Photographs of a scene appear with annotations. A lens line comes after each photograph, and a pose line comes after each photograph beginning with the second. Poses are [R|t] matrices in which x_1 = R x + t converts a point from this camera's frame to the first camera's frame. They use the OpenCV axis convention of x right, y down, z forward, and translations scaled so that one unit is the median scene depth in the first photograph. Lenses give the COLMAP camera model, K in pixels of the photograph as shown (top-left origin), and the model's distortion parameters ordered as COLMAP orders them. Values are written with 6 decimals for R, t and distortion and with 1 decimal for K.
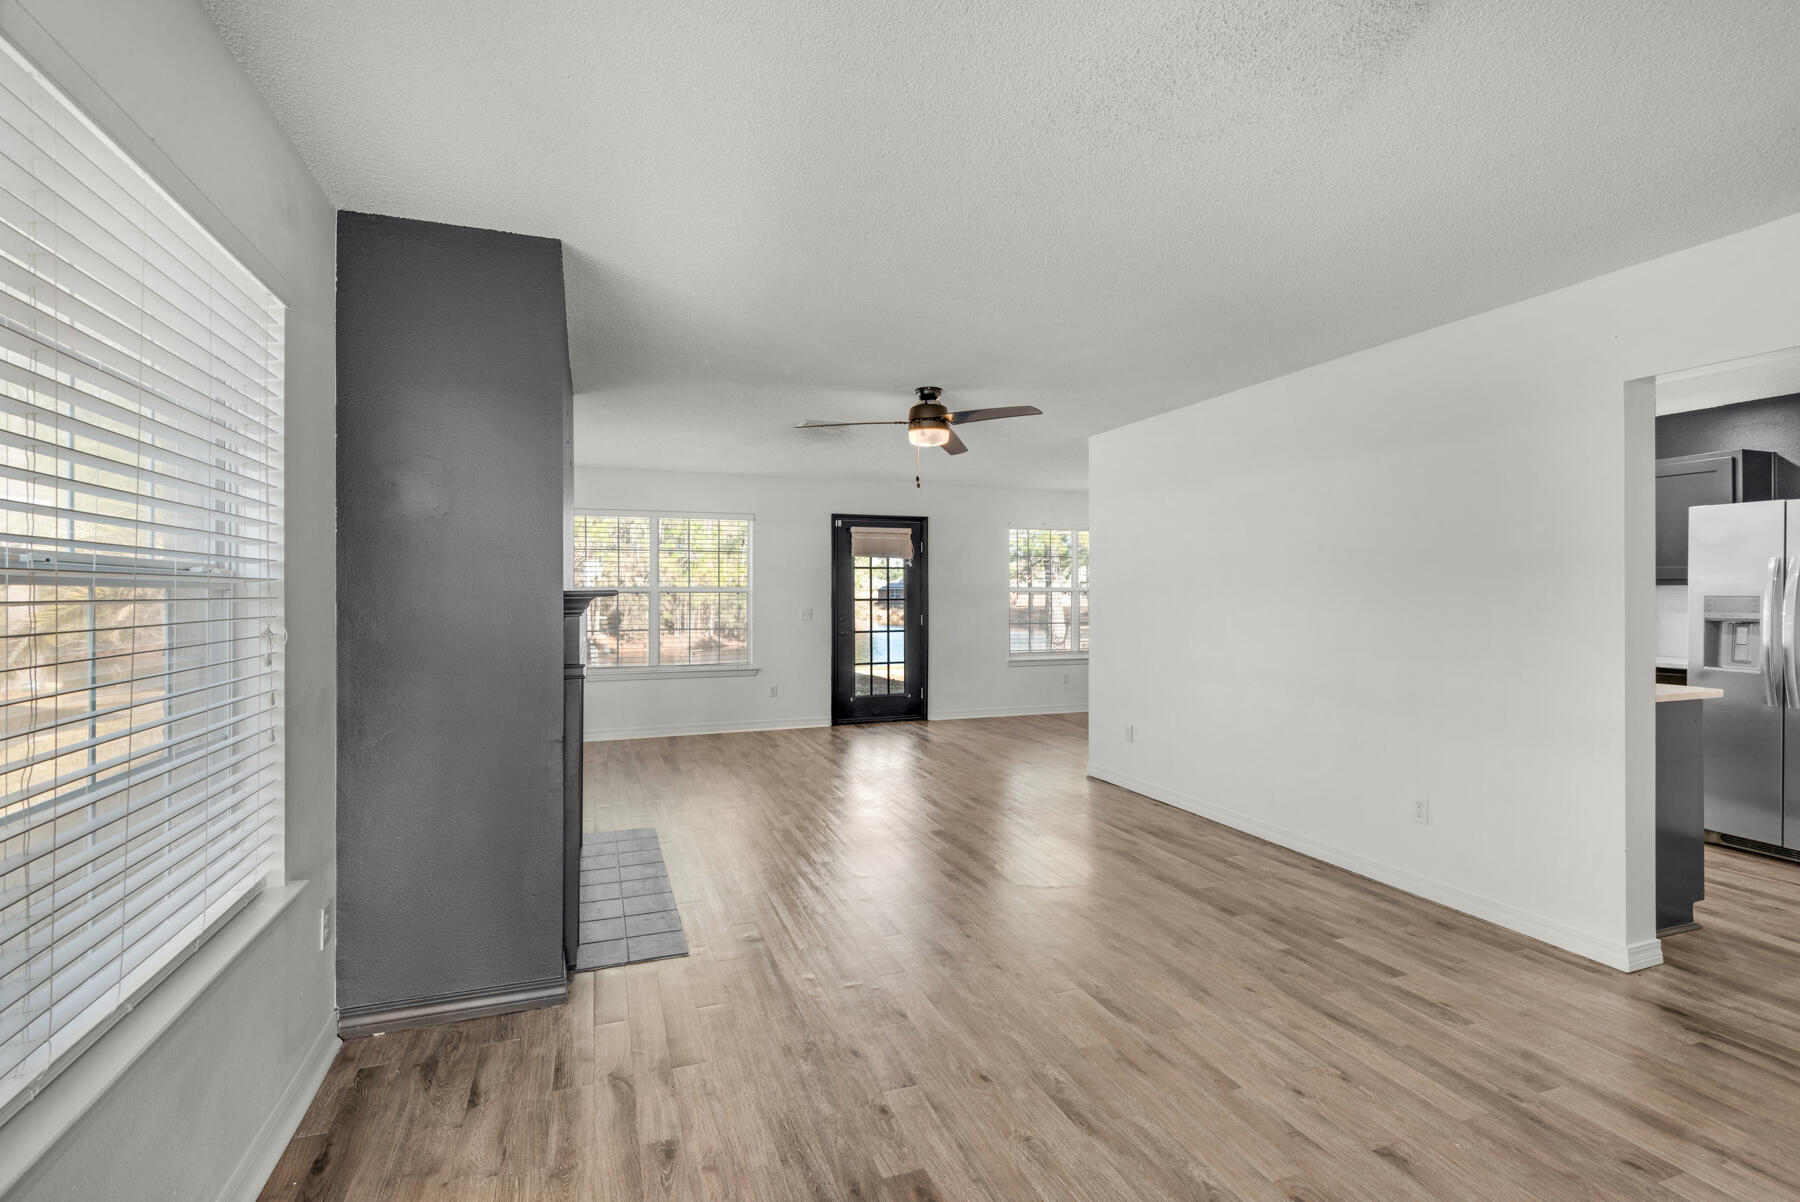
lens RADIAL K [[831.9, 0, 857.5], [0, 831.9, 592.6], [0, 0, 1]] dist [0.001552, -0.000042]
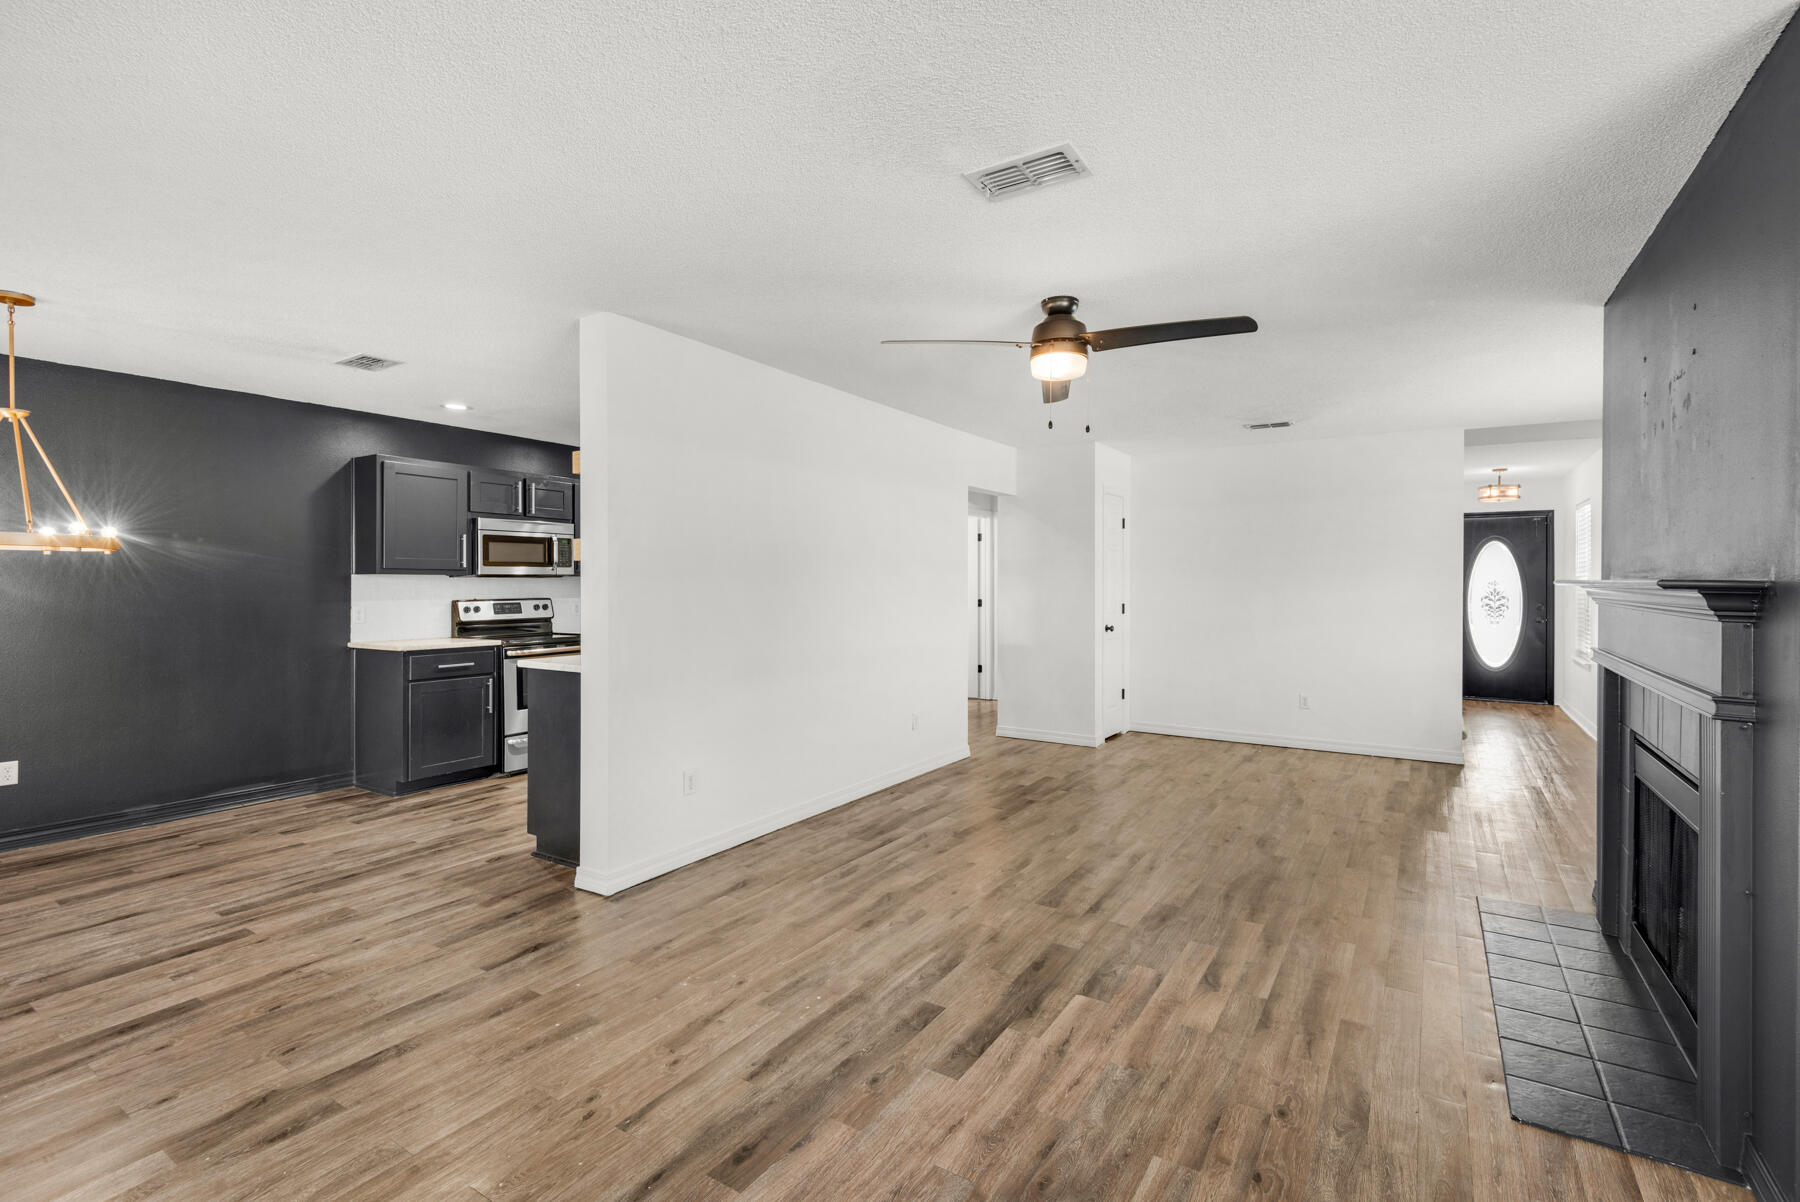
lens RADIAL K [[833.7, 0, 912.1], [0, 833.7, 585.6], [0, 0, 1]] dist [0.019650, -0.011690]
pose [[-0.641648, -0.008676, 0.766950, -0.298018], [0.001242, 0.999923, 0.012351, -0.004232], [-0.766998, 0.008878, -0.641588, 1.182297]]
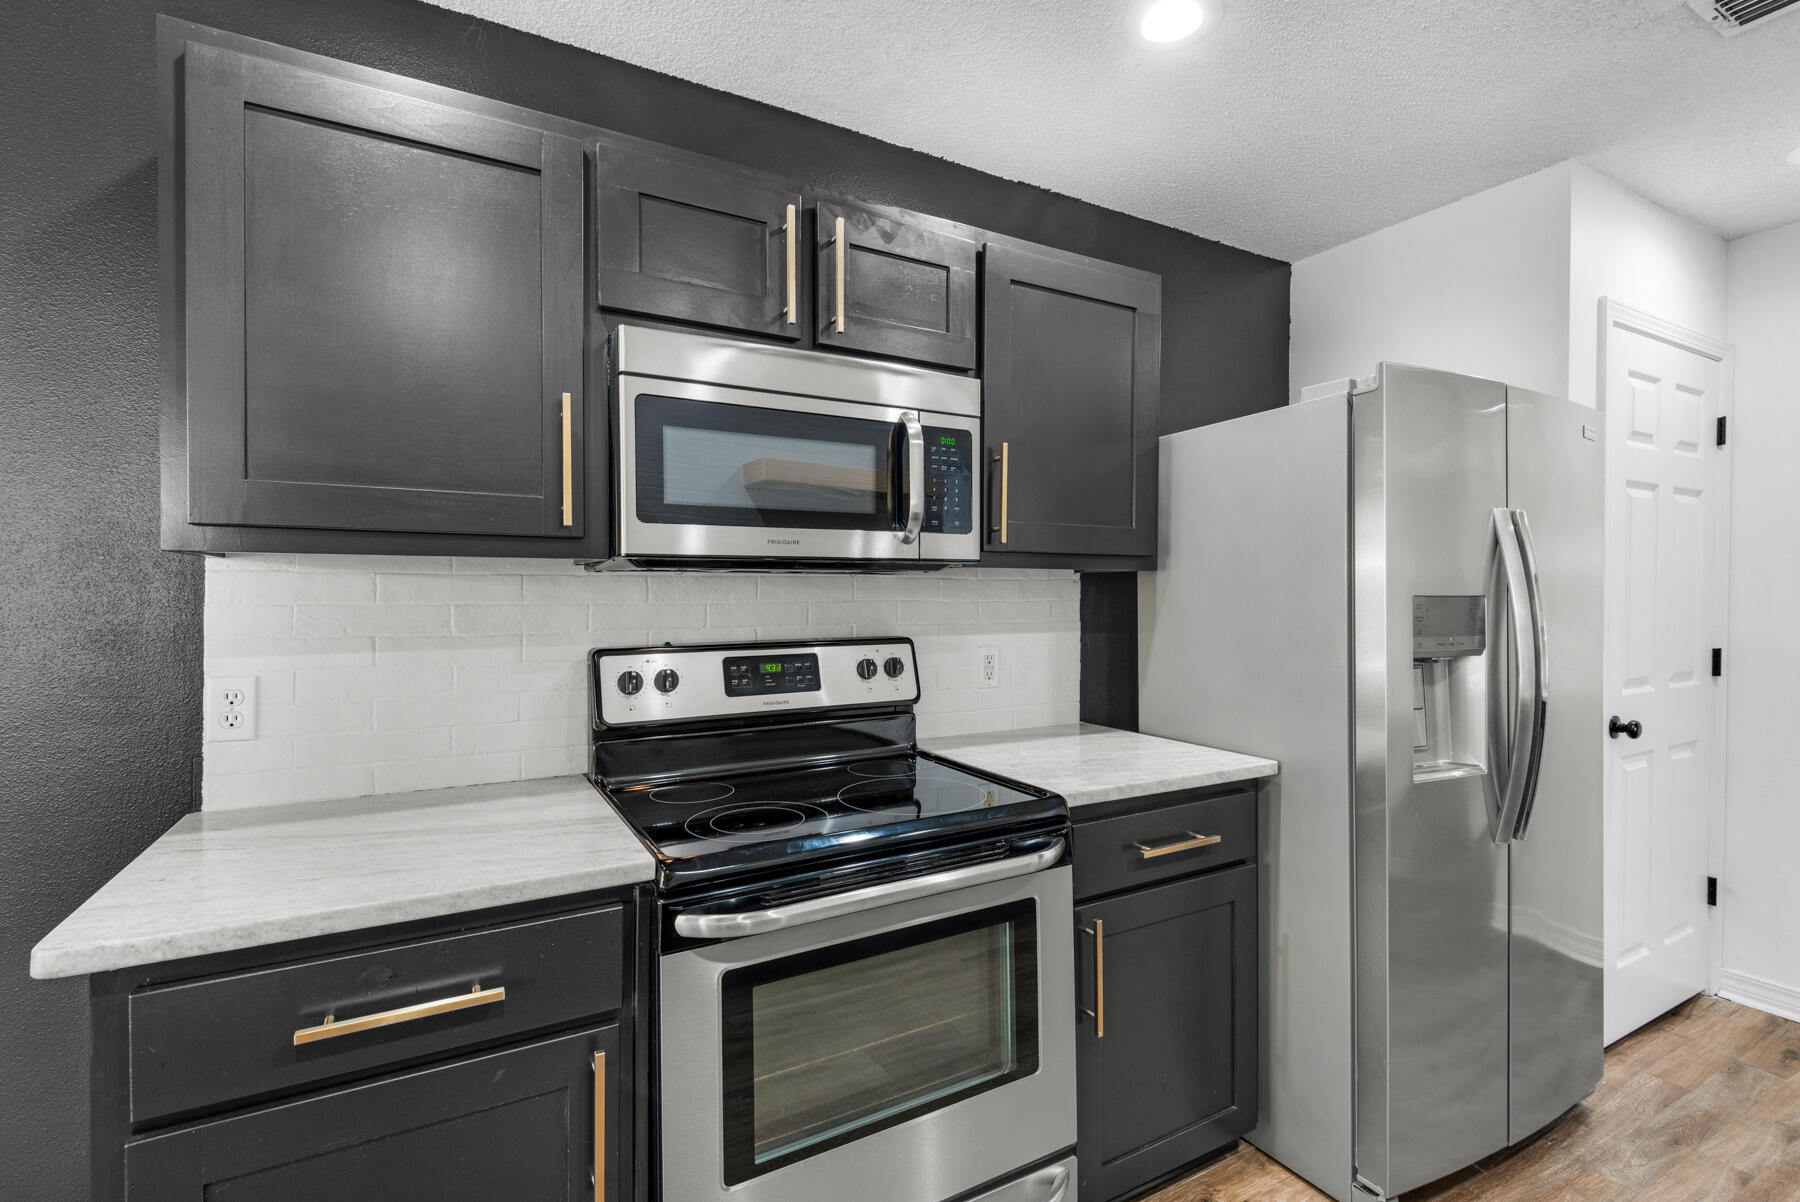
lens RADIAL K [[822.5, 0, 894.9], [0, 822.5, 598.3], [0, 0, 1]] dist [0.015392, -0.011042]
pose [[-0.195364, -0.016903, 0.980585, 0.490562], [0.003597, 0.999832, 0.017952, 0.002459], [-0.980724, 0.007034, -0.195270, 0.923720]]
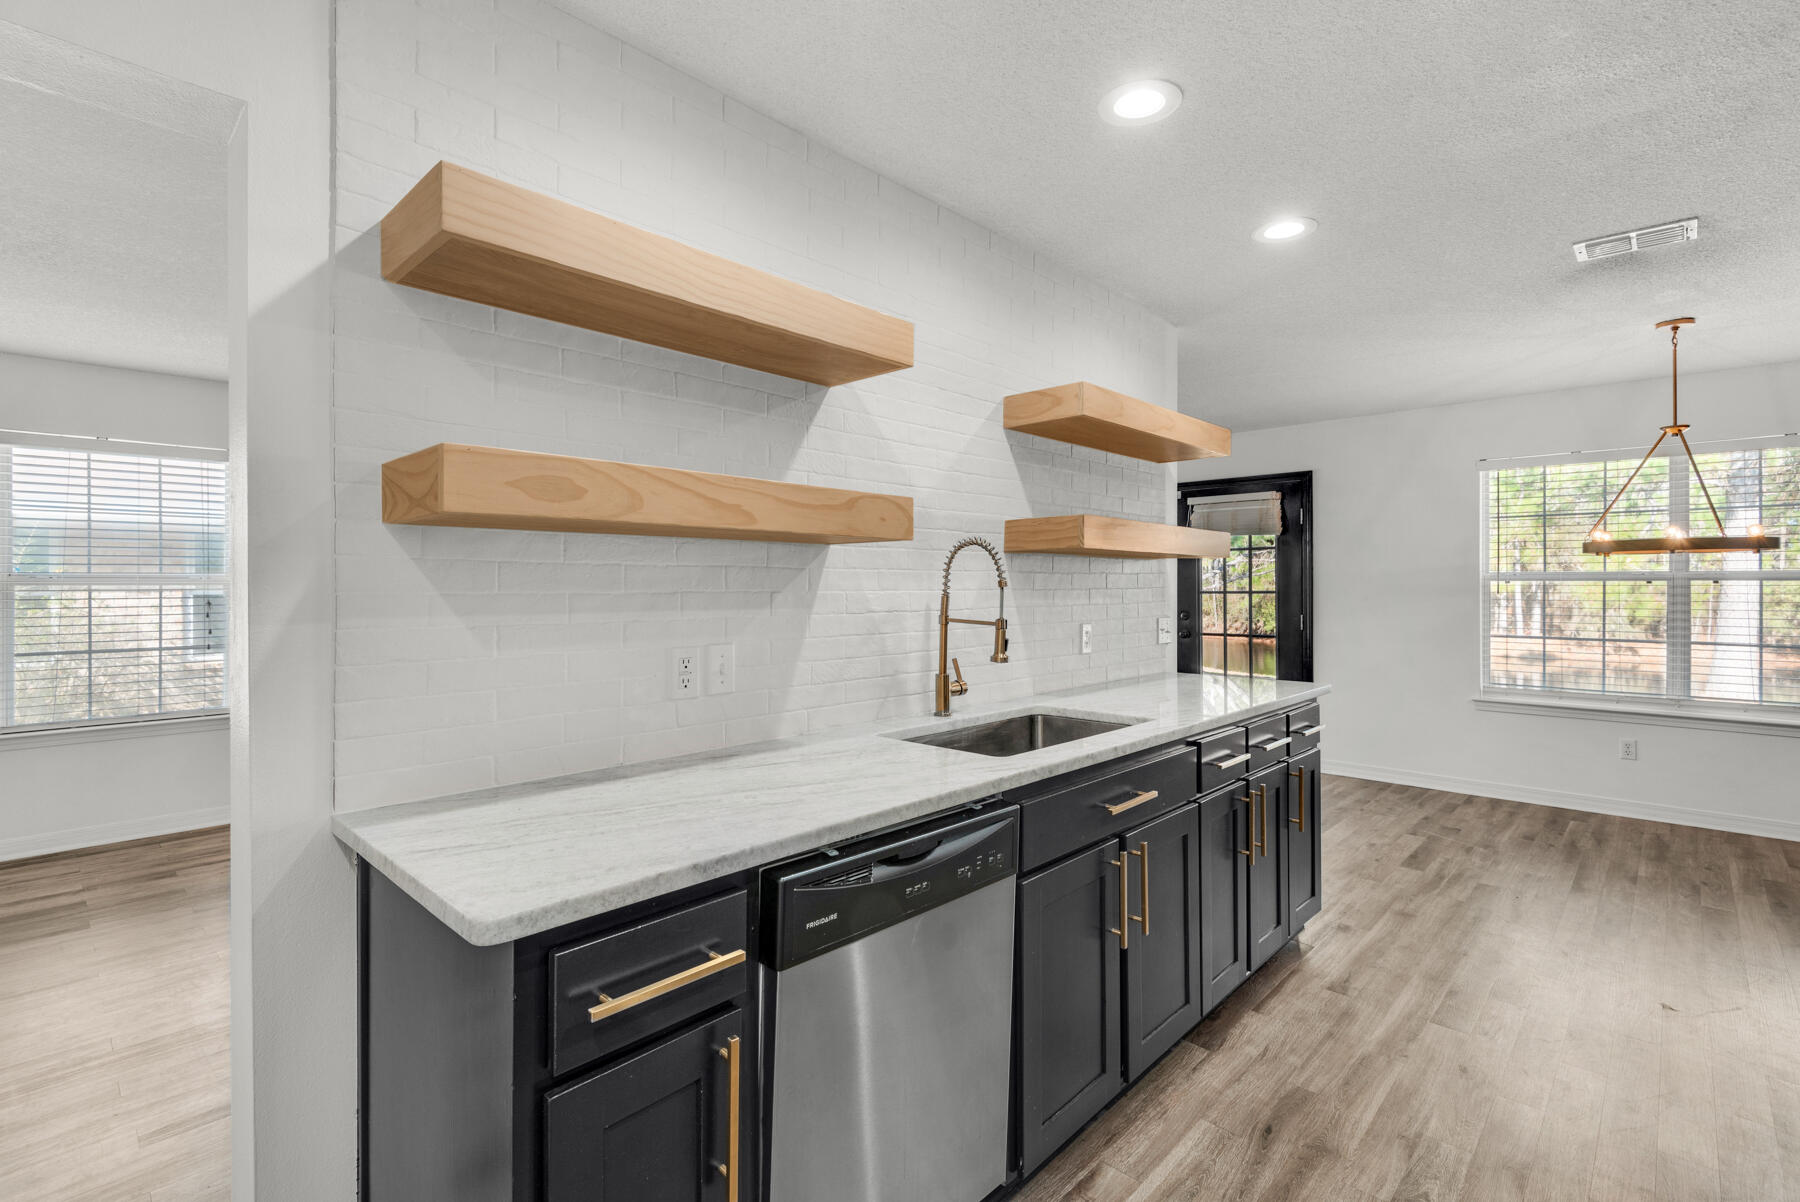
lens RADIAL K [[833.9, 0, 898.8], [0, 833.9, 580.5], [0, 0, 1]] dist [0.019860, -0.009237]
pose [[0.485332, -0.000050, -0.874330, 0.723732], [-0.008496, 0.999953, -0.004774, 0.006276], [0.874289, 0.009745, 0.485308, 0.522671]]
